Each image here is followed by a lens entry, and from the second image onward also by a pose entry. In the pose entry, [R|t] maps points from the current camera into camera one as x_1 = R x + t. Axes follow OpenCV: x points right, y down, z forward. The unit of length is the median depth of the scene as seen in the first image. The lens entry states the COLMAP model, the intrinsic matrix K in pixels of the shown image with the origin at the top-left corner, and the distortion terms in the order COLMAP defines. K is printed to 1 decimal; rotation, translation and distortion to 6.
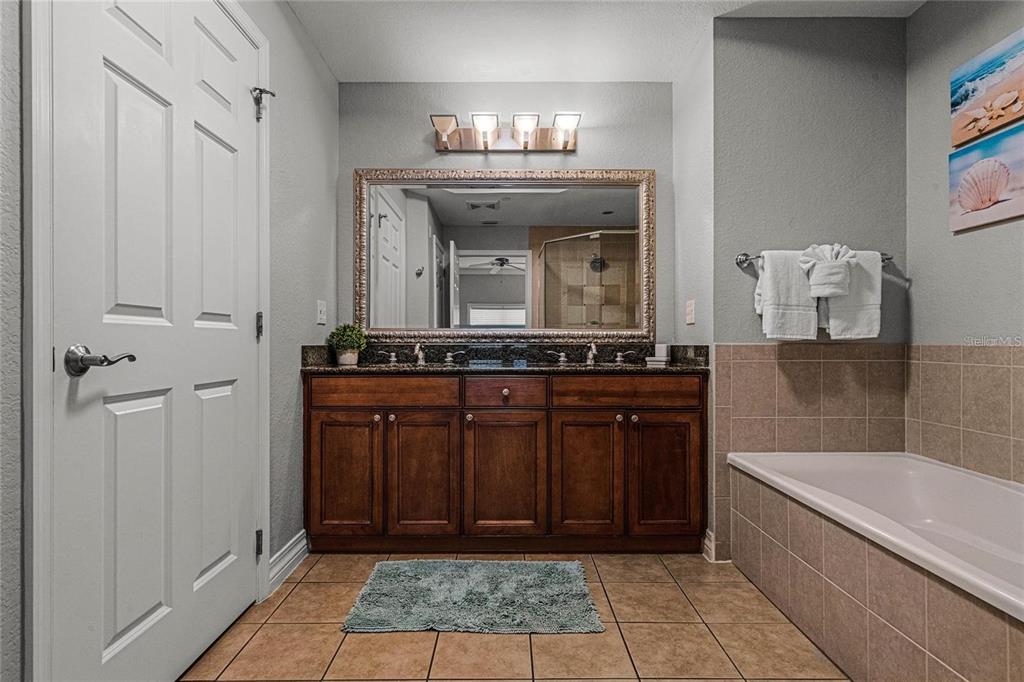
lens RADIAL K [[523.6, 0, 504.9], [0, 523.6, 343.7], [0, 0, 1]] dist [-0.000356, -0.000173]
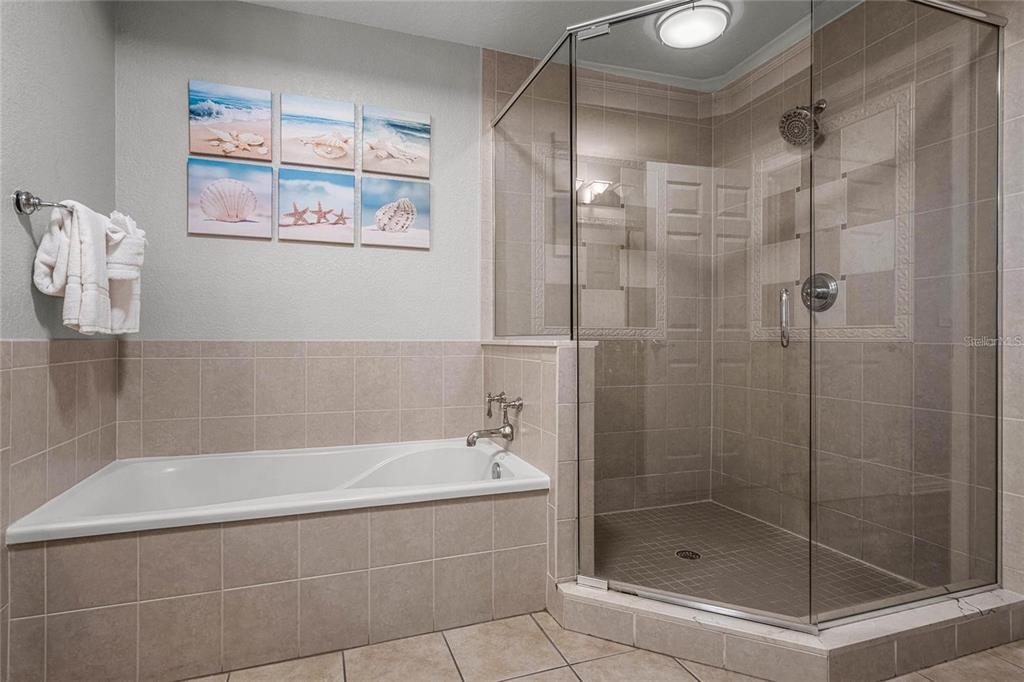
lens RADIAL K [[523.6, 0, 501.2], [0, 523.6, 335.9], [0, 0, 1]] dist [-0.000356, -0.000173]
pose [[-0.322836, 0.005950, 0.946436, -0.353965], [0.000769, 0.999982, -0.006024, -0.000139], [-0.946455, -0.001217, -0.322834, 0.786224]]
